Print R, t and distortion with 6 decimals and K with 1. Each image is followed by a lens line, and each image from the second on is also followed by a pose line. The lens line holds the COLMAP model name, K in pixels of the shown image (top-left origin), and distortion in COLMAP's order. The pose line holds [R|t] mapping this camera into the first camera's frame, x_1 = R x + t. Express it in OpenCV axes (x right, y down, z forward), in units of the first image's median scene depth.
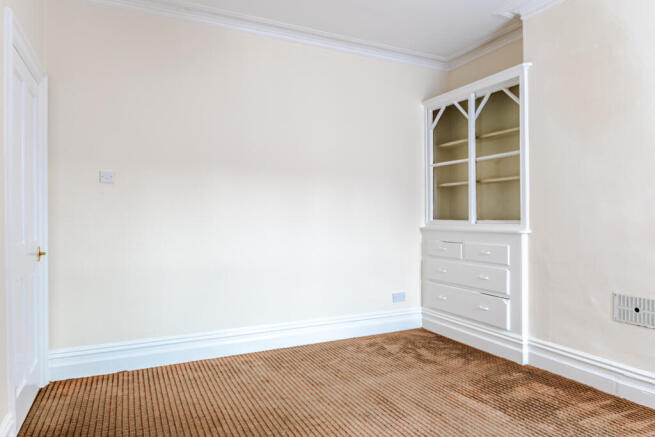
lens RADIAL K [[418.3, 0, 323.7], [0, 418.3, 214.6], [0, 0, 1]] dist [-0.002246, -0.003445]
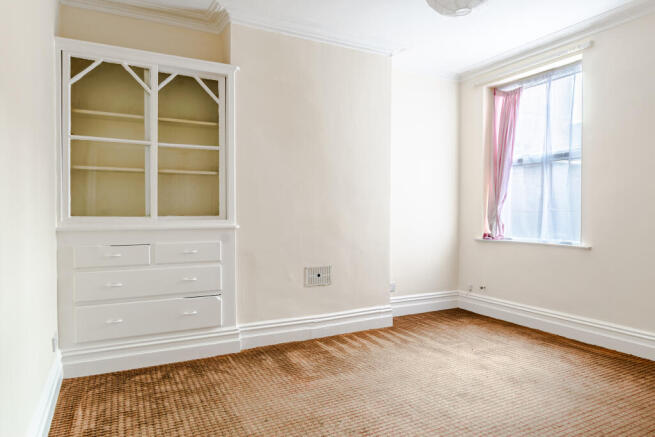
lens RADIAL K [[418.3, 0, 321.6], [0, 418.3, 223.6], [0, 0, 1]] dist [-0.002246, -0.003445]
pose [[-0.026780, -0.014743, 0.999533, -0.545131], [-0.000955, 0.999891, 0.014723, 0.017329], [-0.999641, -0.000560, -0.026791, 0.768746]]
